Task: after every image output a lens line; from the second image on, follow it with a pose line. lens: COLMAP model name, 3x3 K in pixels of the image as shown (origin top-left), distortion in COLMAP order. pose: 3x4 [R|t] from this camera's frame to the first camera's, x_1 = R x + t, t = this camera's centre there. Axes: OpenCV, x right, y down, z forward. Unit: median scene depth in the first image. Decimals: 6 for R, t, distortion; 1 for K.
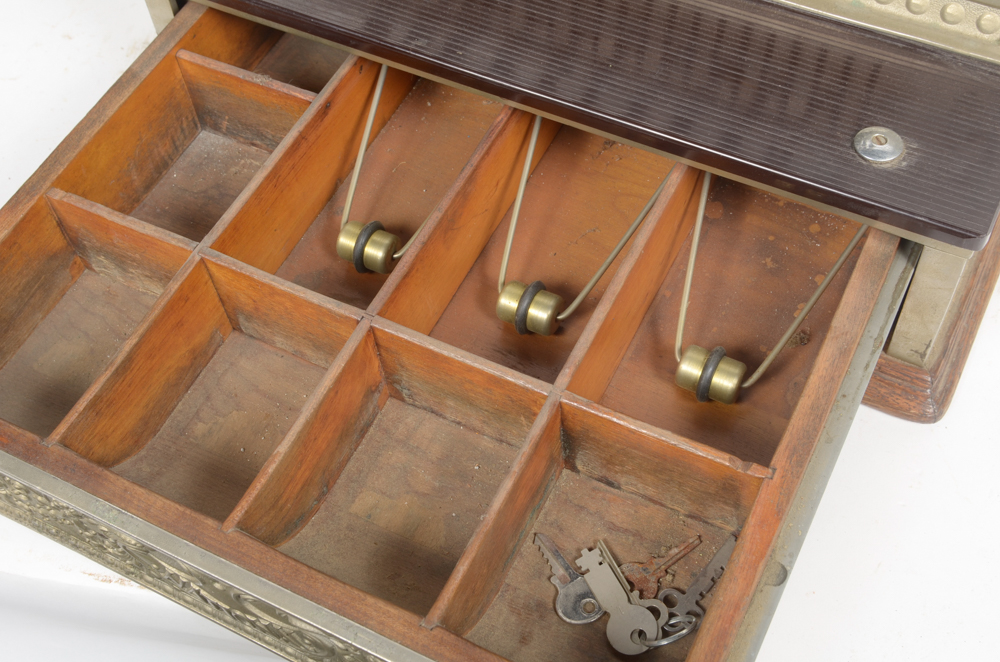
lens RADIAL K [[1200.5, 0, 500.0], [0, 1200.5, 331.0], [0, 0, 1]] dist [-0.006676, -0.005865]
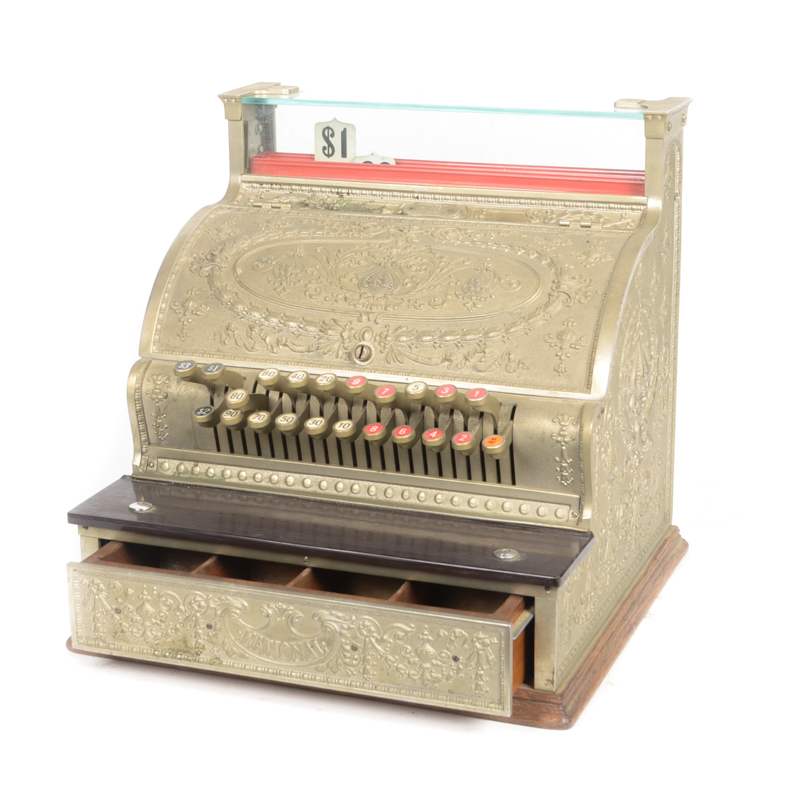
lens RADIAL K [[1889.0, 0, 400.0], [0, 1889.0, 400.0], [0, 0, 1]] dist [-0.025812, -0.029633]
pose [[0.993101, 0.012984, 0.116545, -0.193399], [0.064080, 0.772255, -0.632073, 1.440877], [-0.098209, 0.635180, 0.766094, -1.351359]]
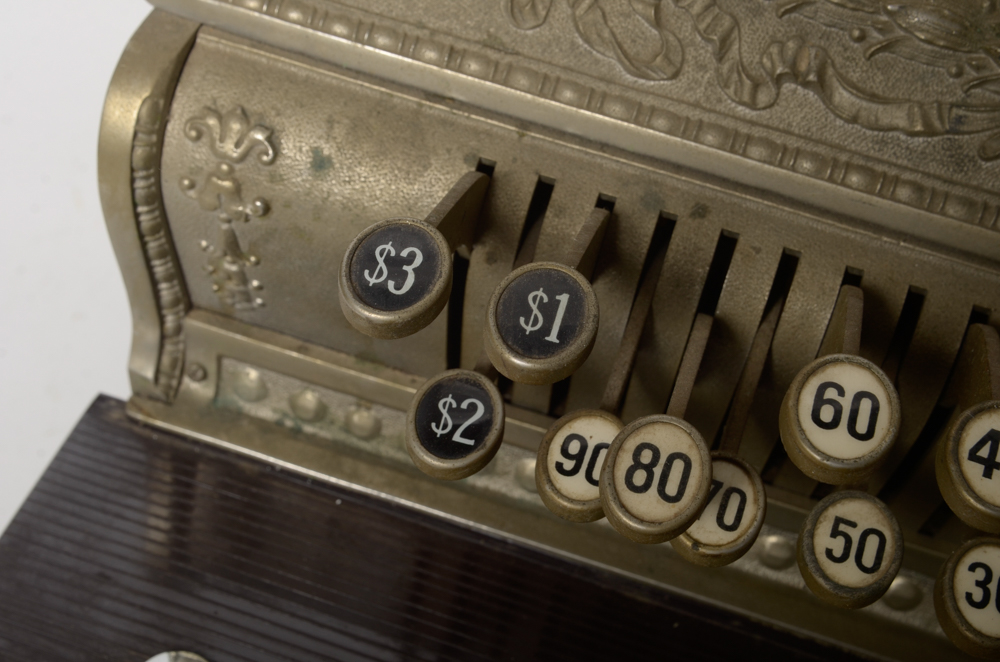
lens RADIAL K [[1444.0, 0, 504.1], [0, 1444.0, 345.2], [0, 0, 1]] dist [0.002009, 0.056705]
pose [[0.970212, -0.012997, 0.241909, -0.261007], [0.042427, 0.992243, -0.116847, -0.420640], [-0.238514, 0.123630, 0.963238, 0.479307]]
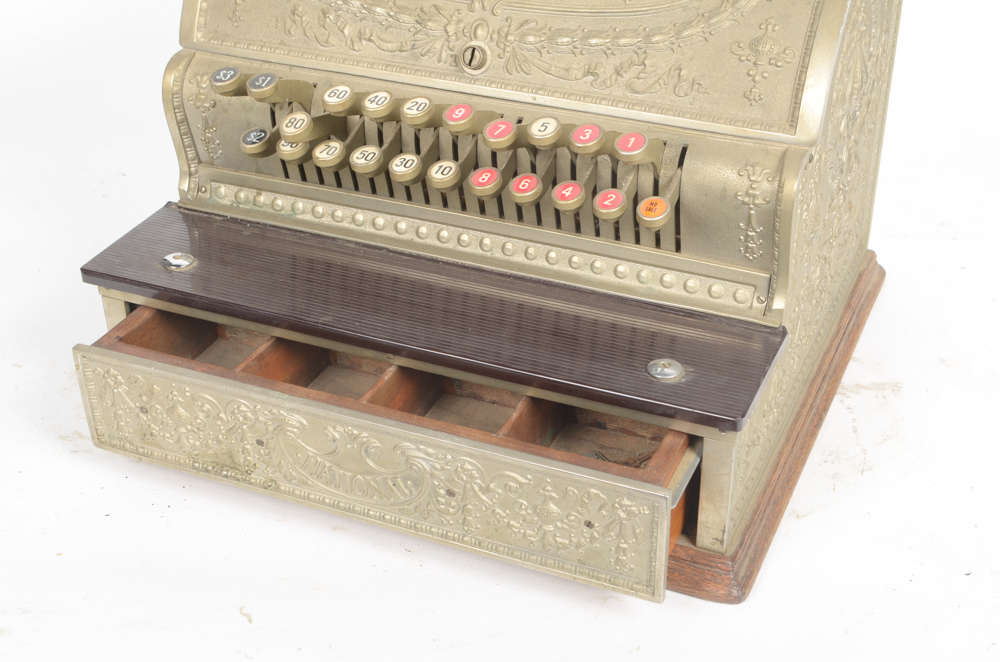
lens RADIAL K [[1444.0, 0, 504.1], [0, 1444.0, 345.2], [0, 0, 1]] dist [0.002009, 0.056705]
pose [[0.996880, 0.003140, 0.078864, 0.002293], [0.028791, 0.915889, -0.400399, 0.441783], [-0.073488, 0.401420, 0.912941, -0.467290]]
